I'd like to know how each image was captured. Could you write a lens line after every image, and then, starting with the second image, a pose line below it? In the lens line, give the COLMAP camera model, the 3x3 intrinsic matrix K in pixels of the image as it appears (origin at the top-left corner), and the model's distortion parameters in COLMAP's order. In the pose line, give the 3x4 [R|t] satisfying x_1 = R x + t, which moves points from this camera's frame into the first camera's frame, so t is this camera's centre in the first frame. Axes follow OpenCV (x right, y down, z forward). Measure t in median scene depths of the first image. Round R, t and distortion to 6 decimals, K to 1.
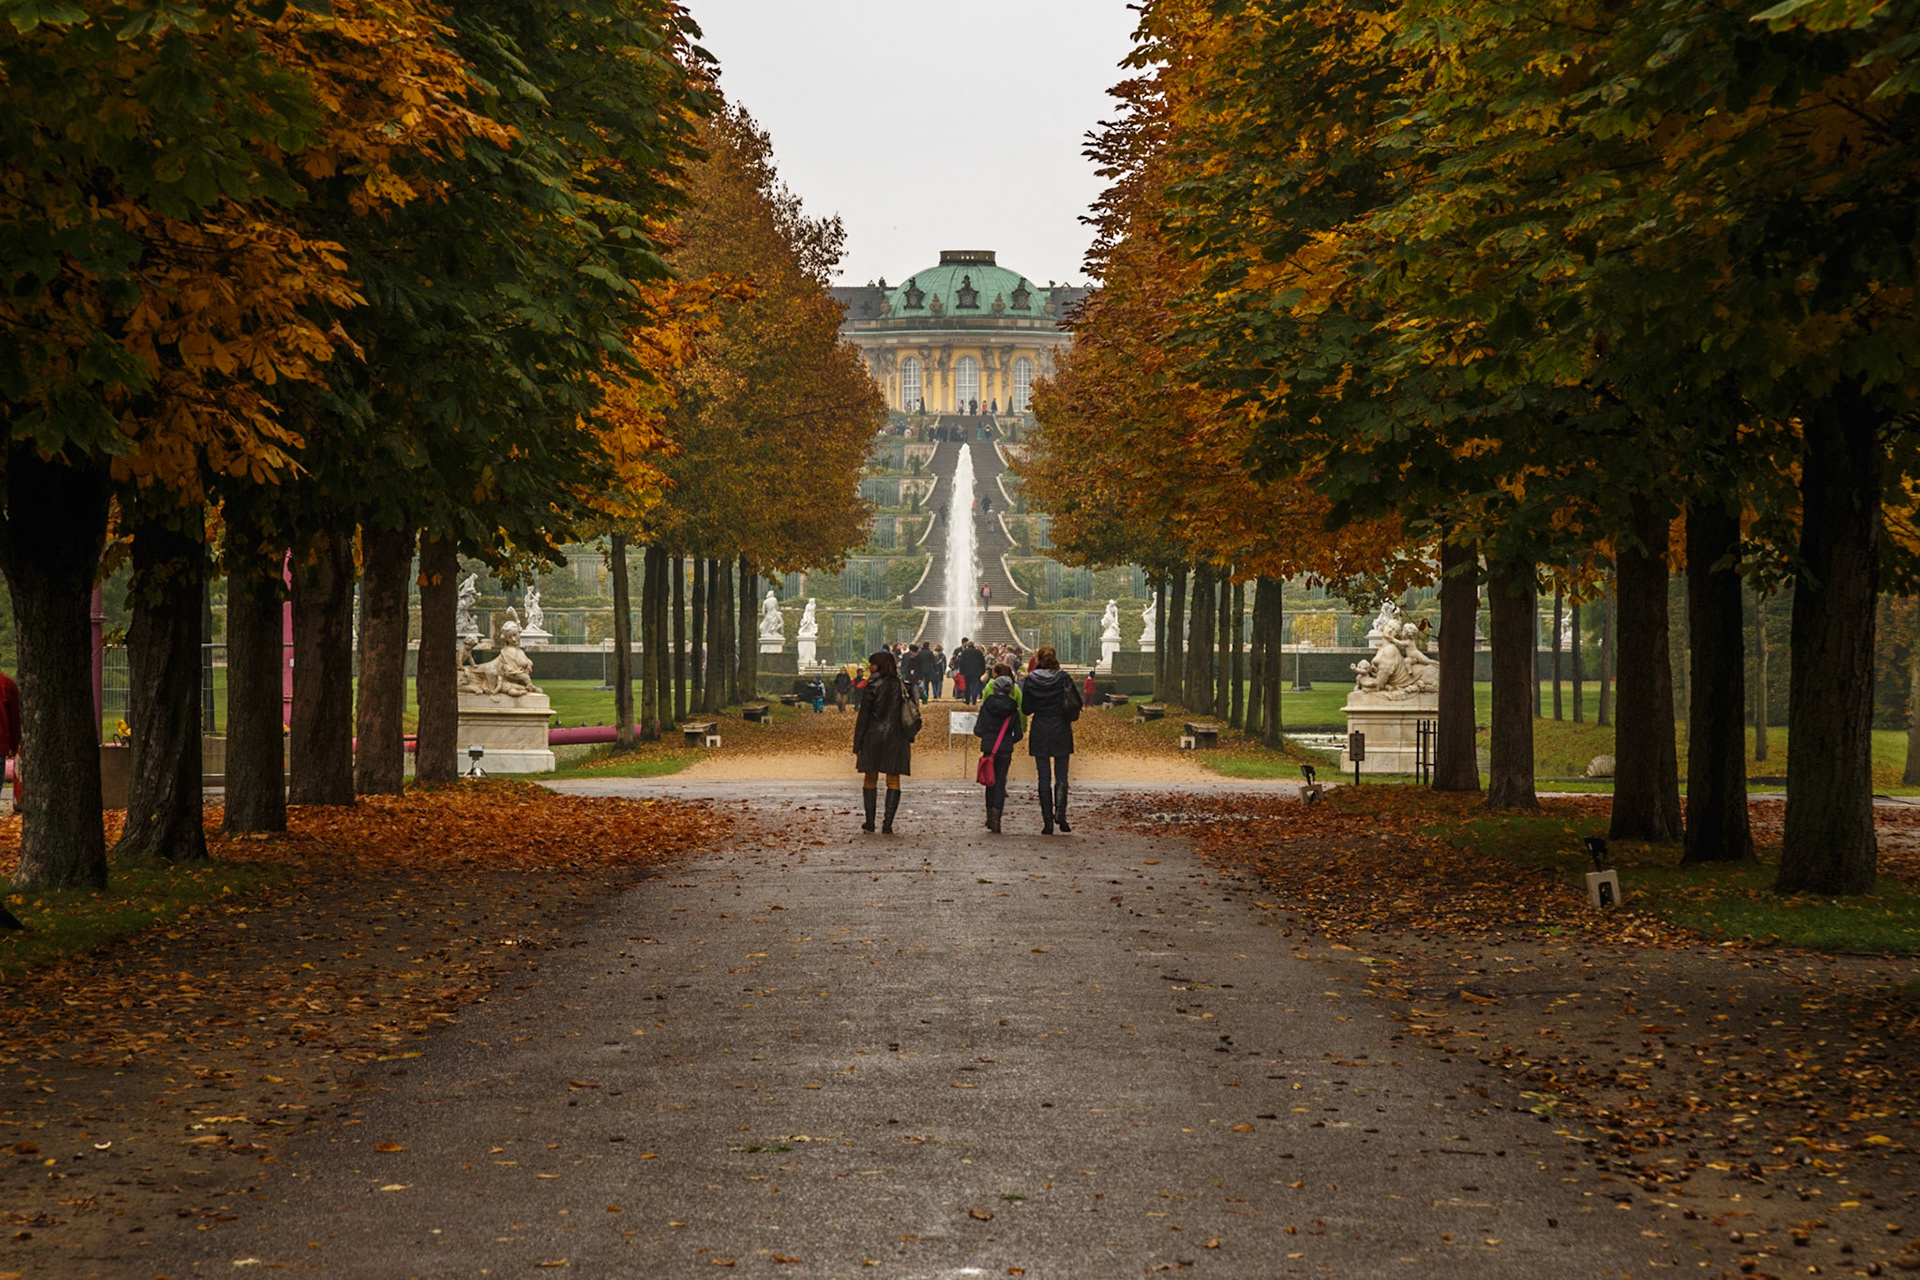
lens RADIAL K [[5609.6, 0, 960.0], [0, 5609.6, 640.0], [0, 0, 1]] dist [-0.058672, -0.005752]
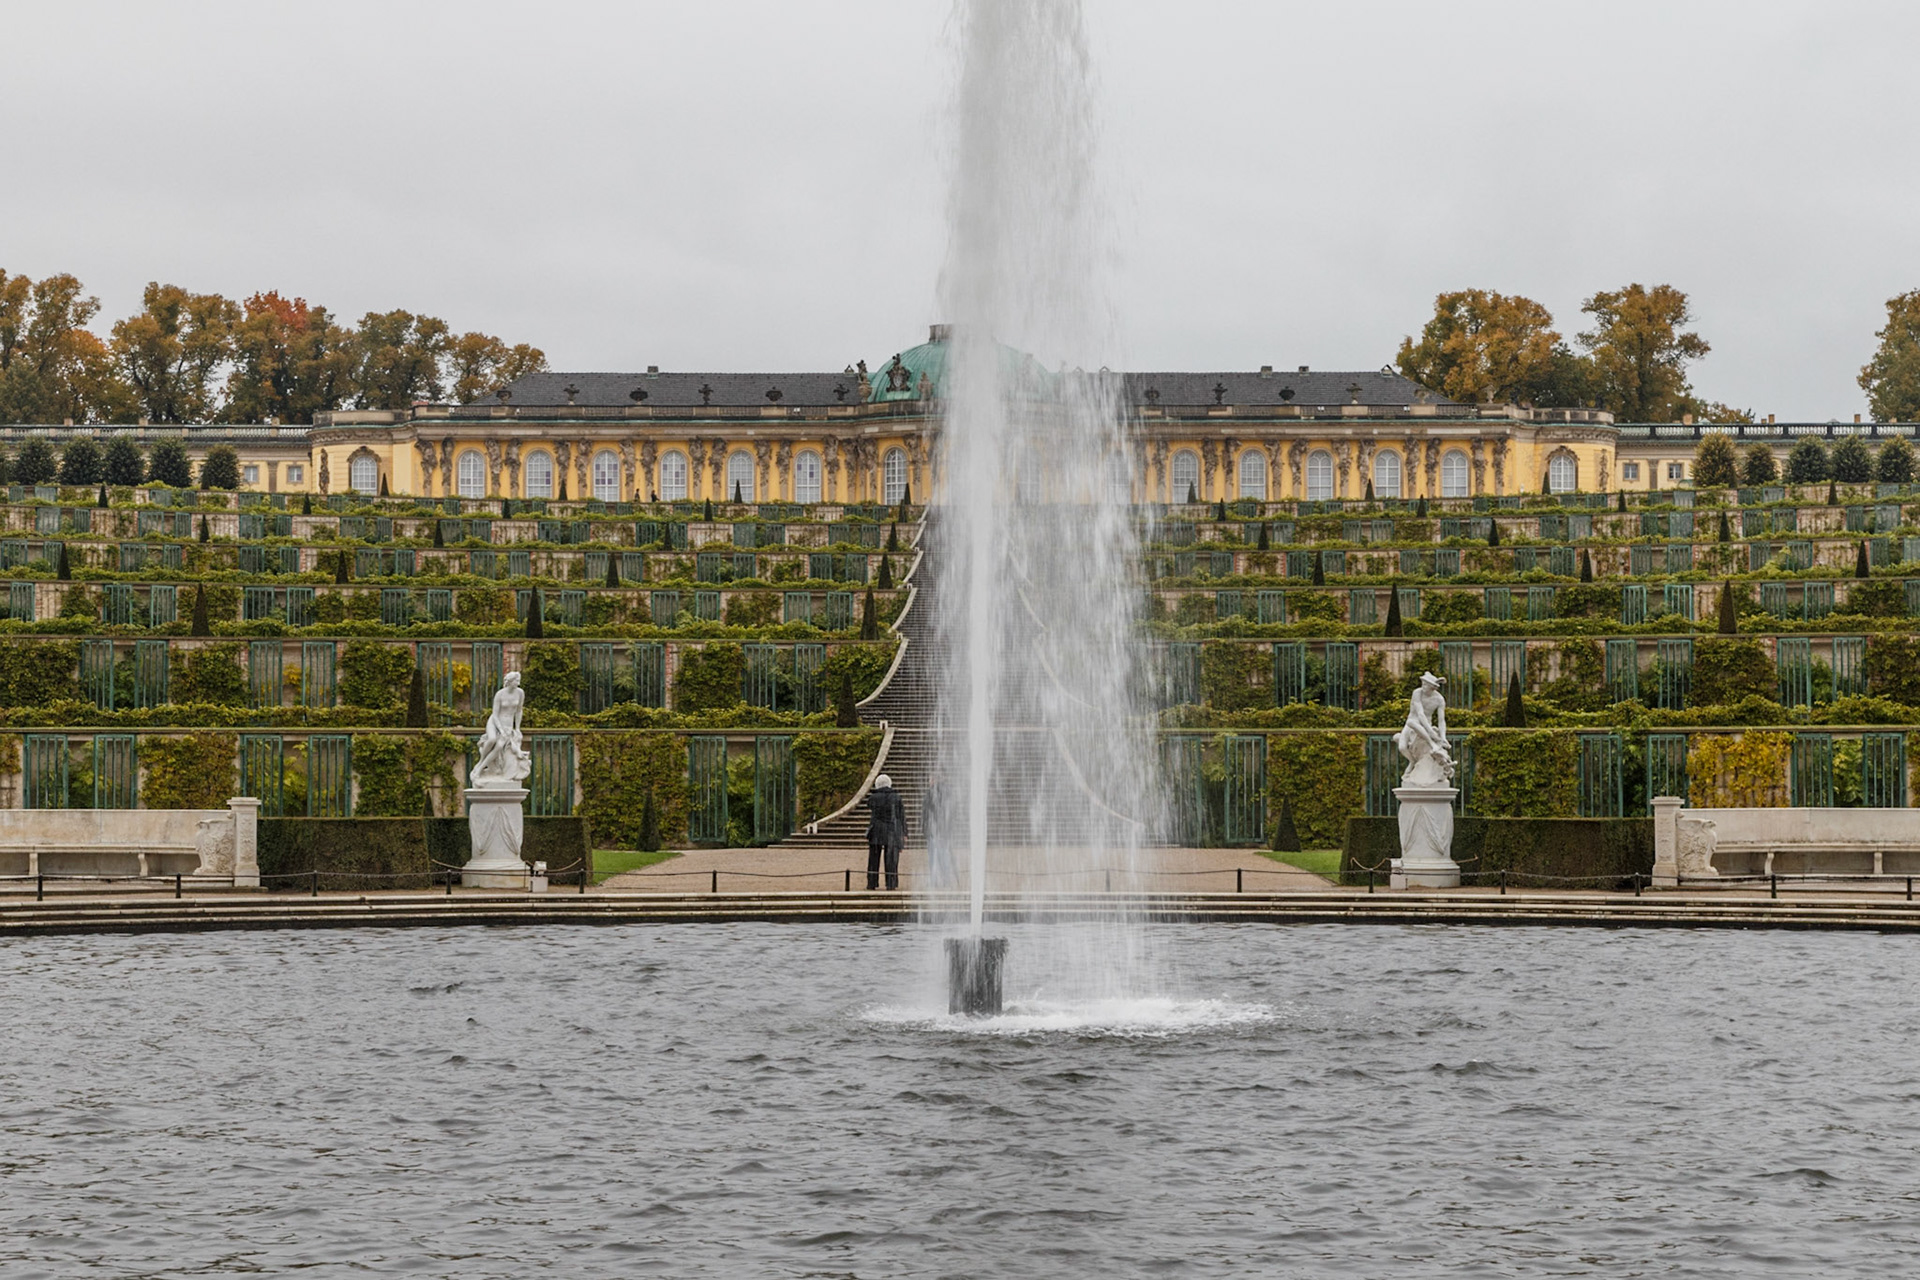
lens RADIAL K [[3688.5, 0, 960.0], [0, 3688.5, 640.0], [0, 0, 1]] dist [-0.041051, 0.039826]
pose [[0.999986, -0.004774, 0.002077, -0.000389], [0.004852, 0.999204, -0.039602, -0.000382], [-0.001886, 0.039611, 0.999213, 0.455104]]
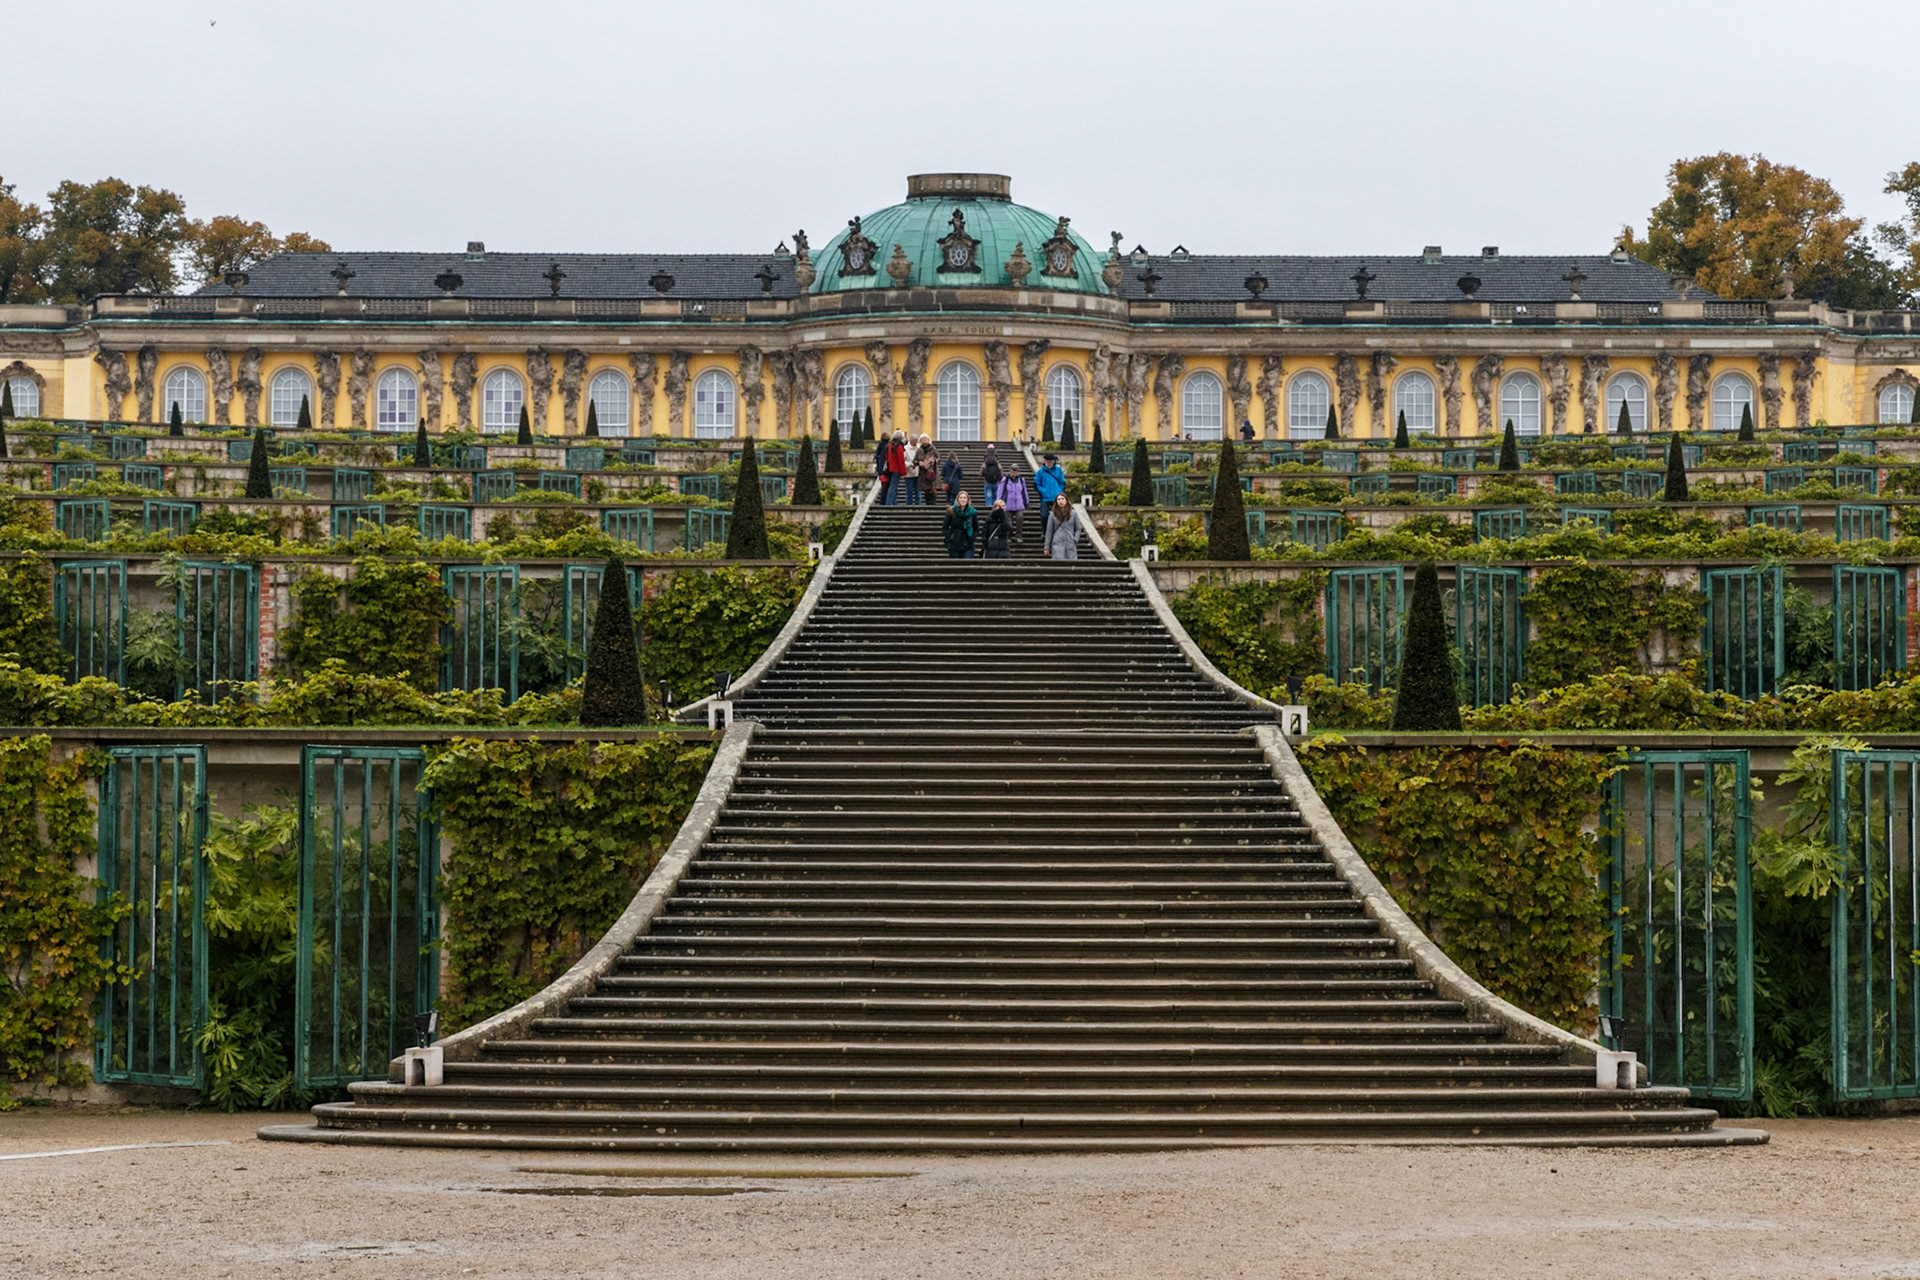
lens RADIAL K [[4388.8, 0, 960.0], [0, 4388.8, 640.0], [0, 0, 1]] dist [-0.001481, -0.499936]
pose [[0.999991, -0.000354, 0.004273, -0.000339], [0.000603, 0.998288, -0.058480, -0.000625], [-0.004245, 0.058482, 0.998279, 0.590705]]
